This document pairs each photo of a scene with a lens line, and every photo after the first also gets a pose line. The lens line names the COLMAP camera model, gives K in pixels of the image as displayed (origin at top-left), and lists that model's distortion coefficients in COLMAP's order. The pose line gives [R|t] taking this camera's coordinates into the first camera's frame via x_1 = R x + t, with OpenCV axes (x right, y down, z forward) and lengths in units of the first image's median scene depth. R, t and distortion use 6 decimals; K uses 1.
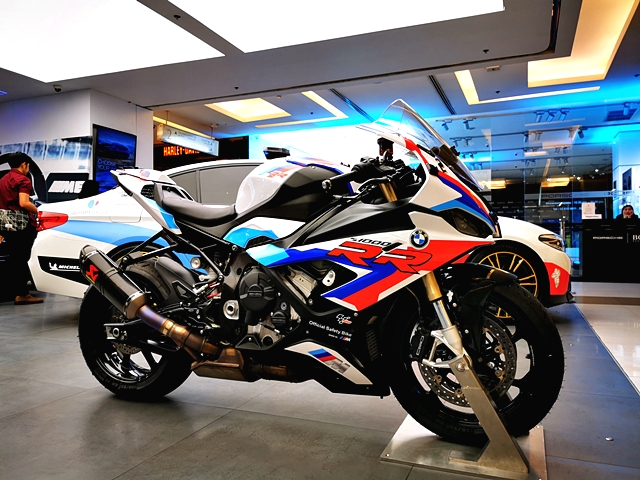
lens RADIAL K [[494.5, 0, 320.0], [0, 494.5, 240.0], [0, 0, 1]] dist [0.010436, -0.012536]
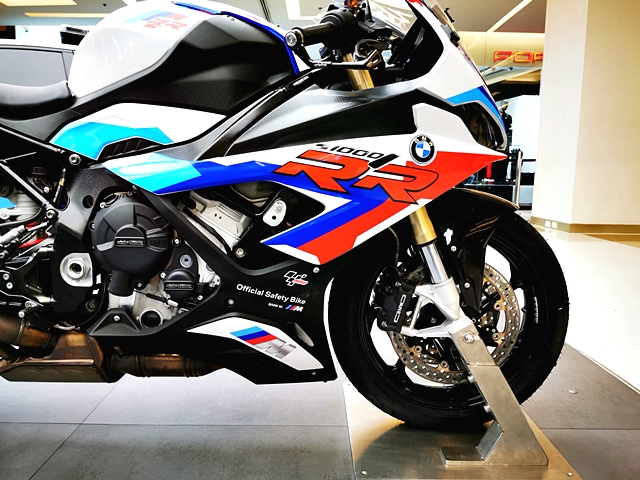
lens RADIAL K [[494.5, 0, 320.0], [0, 494.5, 240.0], [0, 0, 1]] dist [0.010436, -0.012536]
pose [[0.919172, -0.036804, 0.392133, -0.156928], [-0.020476, 0.989813, 0.140895, 0.023893], [-0.393323, -0.137536, 0.909055, 0.414317]]
